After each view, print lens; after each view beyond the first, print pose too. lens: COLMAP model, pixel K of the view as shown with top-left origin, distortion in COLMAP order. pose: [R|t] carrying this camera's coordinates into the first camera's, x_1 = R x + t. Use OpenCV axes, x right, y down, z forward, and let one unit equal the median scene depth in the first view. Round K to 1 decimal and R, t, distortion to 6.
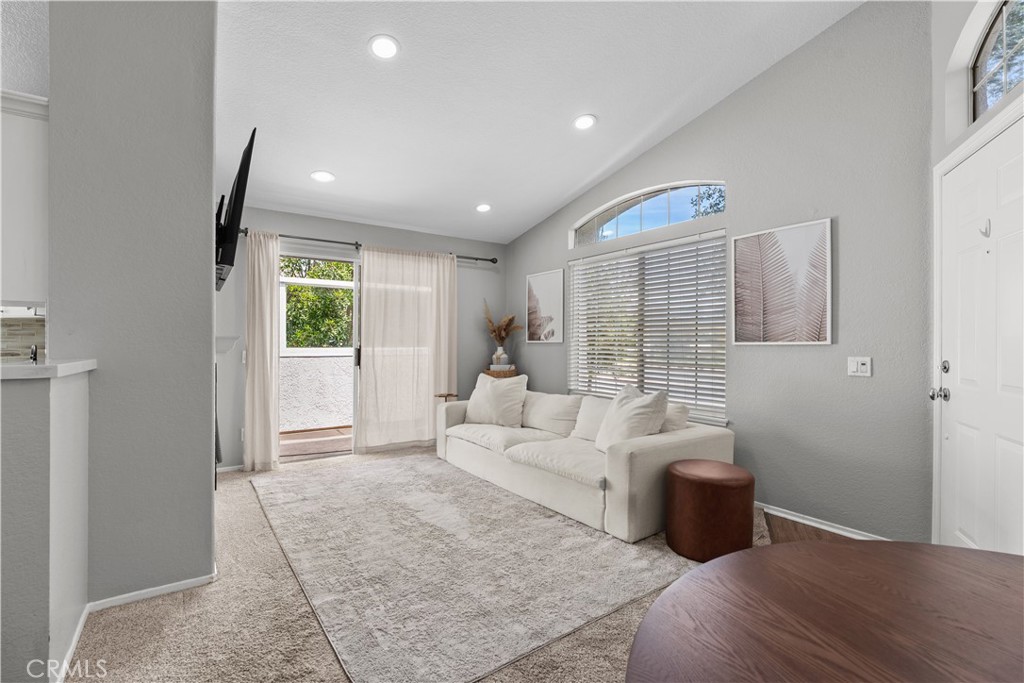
lens RADIAL K [[470.1, 0, 512.0], [0, 470.1, 342.0], [0, 0, 1]] dist [-0.007615, 0.002844]
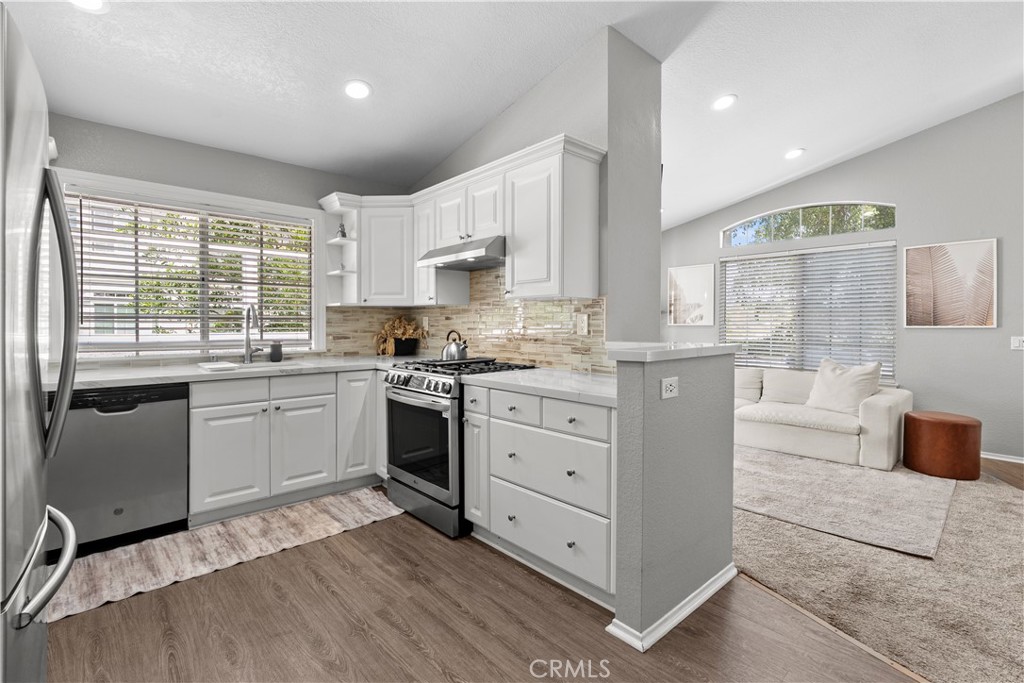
lens RADIAL K [[470.1, 0, 511.9], [0, 470.1, 328.8], [0, 0, 1]] dist [-0.007615, 0.002844]
pose [[0.991906, -0.002068, 0.126959, -0.891464], [0.000423, 0.999916, 0.012982, -0.010324], [-0.126975, -0.012823, 0.991823, -0.199795]]
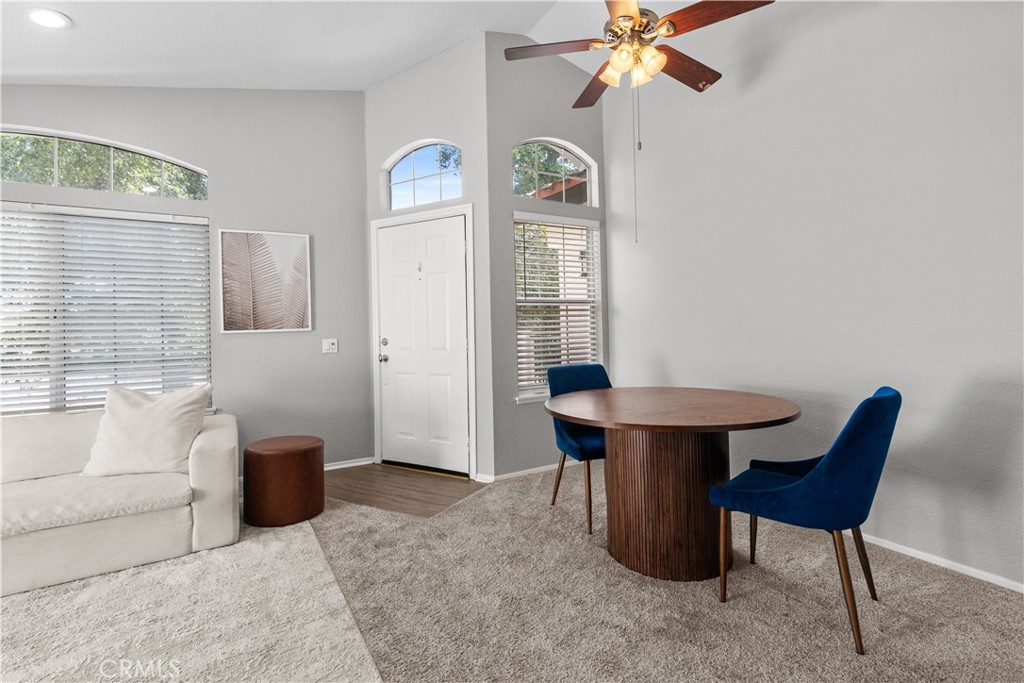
lens RADIAL K [[470.1, 0, 515.5], [0, 470.1, 324.2], [0, 0, 1]] dist [-0.007615, 0.002844]
pose [[0.078297, -0.001774, 0.996929, -0.557827], [0.019112, 0.999817, 0.000278, -0.002151], [-0.996747, 0.019032, 0.078316, 0.304875]]
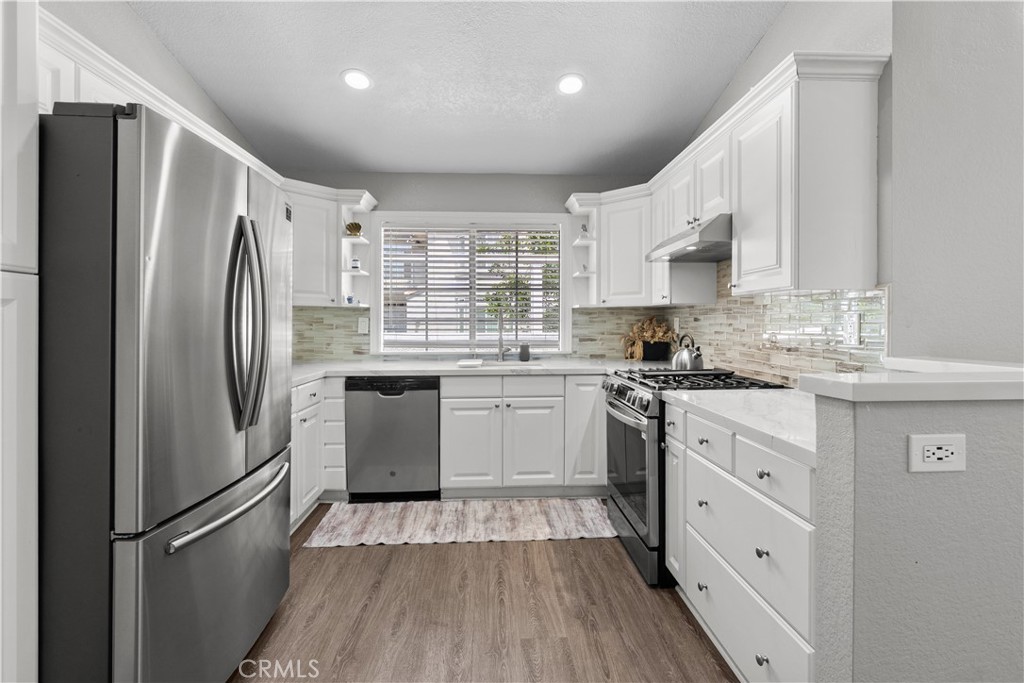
lens RADIAL K [[470.1, 0, 517.1], [0, 470.1, 325.6], [0, 0, 1]] dist [-0.007615, 0.002844]
pose [[0.851238, 0.000809, -0.524779, -0.697245], [0.002957, 0.999976, 0.006340, -0.016387], [0.524772, -0.006948, 0.851215, -0.056833]]
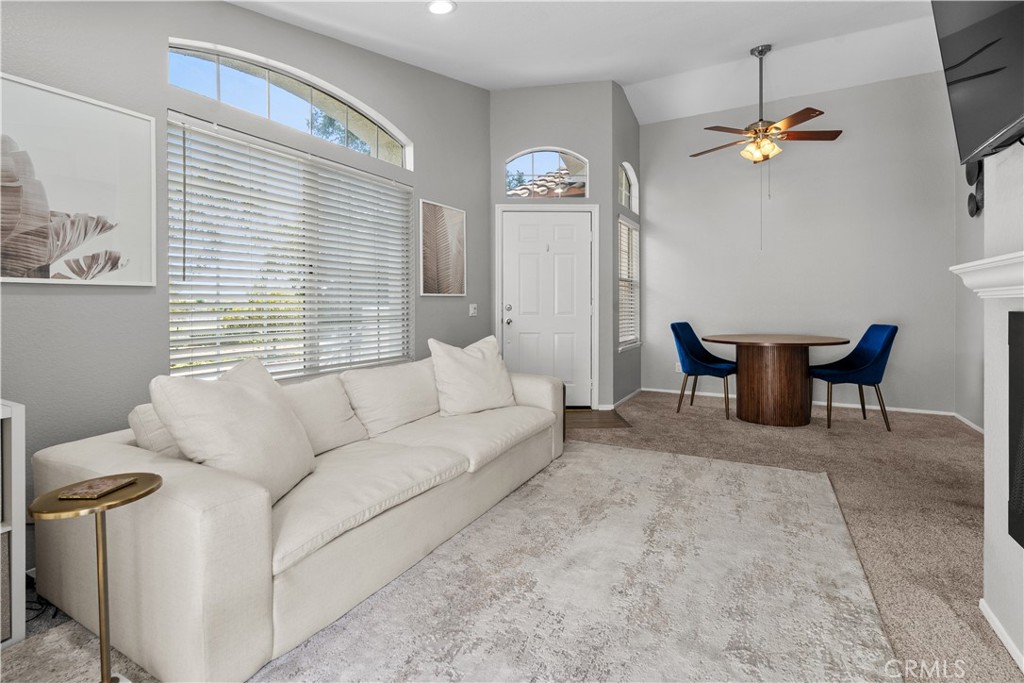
lens RADIAL K [[470.1, 0, 517.1], [0, 470.1, 311.4], [0, 0, 1]] dist [-0.007615, 0.002844]
pose [[-0.440669, -0.013575, 0.897567, -0.694284], [0.000819, 0.999879, 0.015524, 0.028592], [-0.897669, 0.007576, -0.440605, 1.426143]]
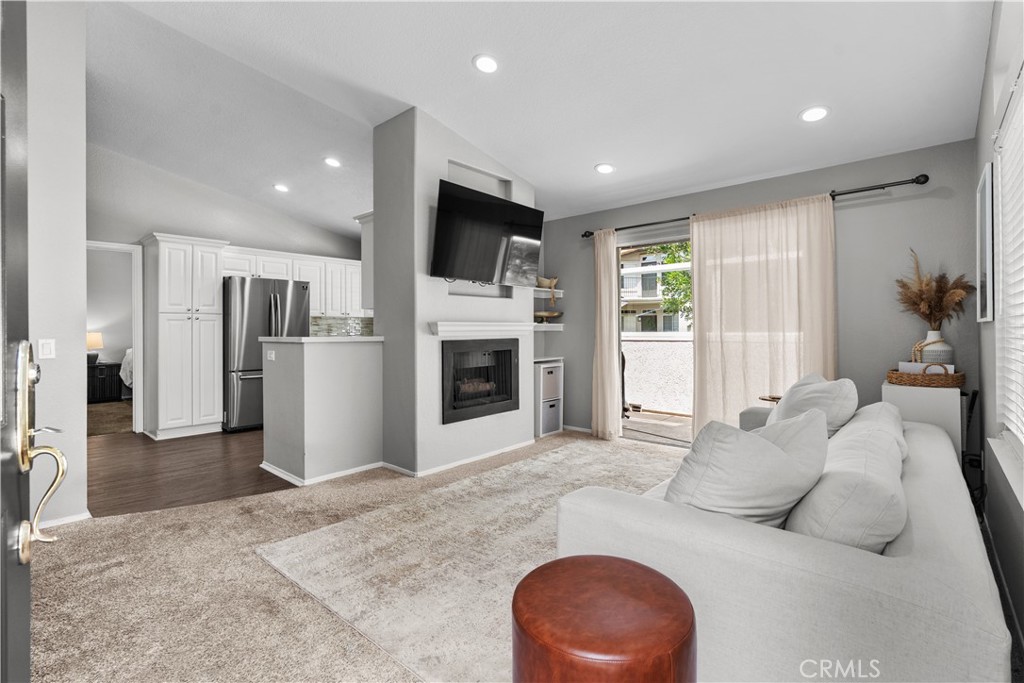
lens RADIAL K [[470.1, 0, 504.3], [0, 470.1, 325.6], [0, 0, 1]] dist [-0.007615, 0.002844]
pose [[0.215966, -0.011102, -0.976338, 0.720160], [0.006249, 0.999931, -0.009988, 0.010120], [0.976381, -0.003944, 0.216021, 0.691340]]
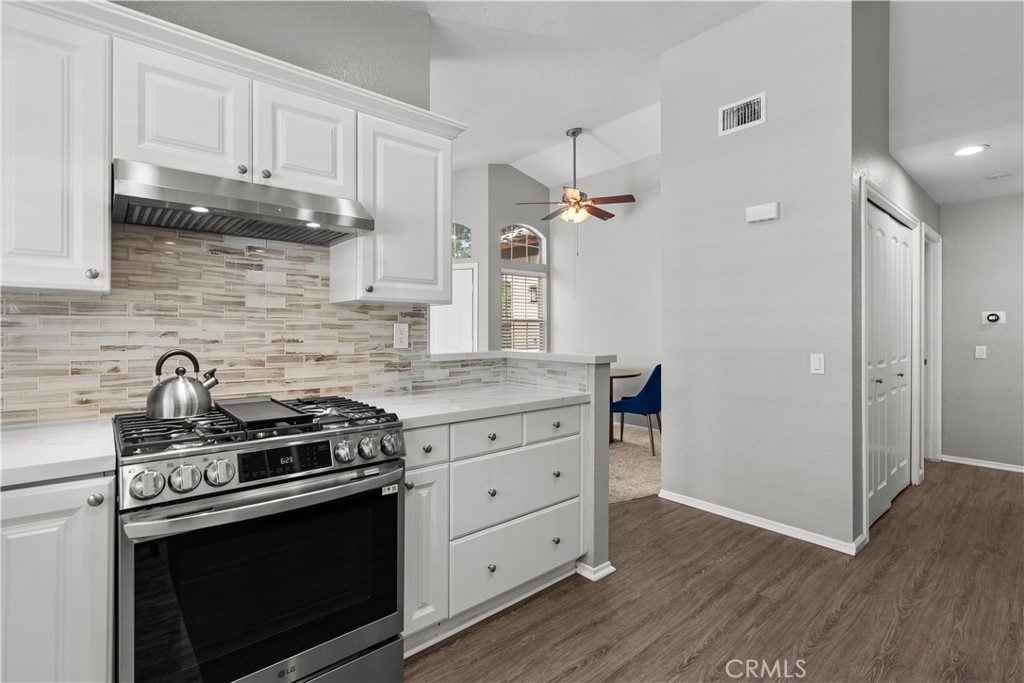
lens RADIAL K [[470.1, 0, 511.8], [0, 470.1, 334.0], [0, 0, 1]] dist [-0.007615, 0.002844]
pose [[-0.103274, -0.008254, 0.994619, -1.404962], [-0.002839, 0.999964, 0.008004, -0.016022], [-0.994649, -0.001997, -0.103294, 0.557242]]
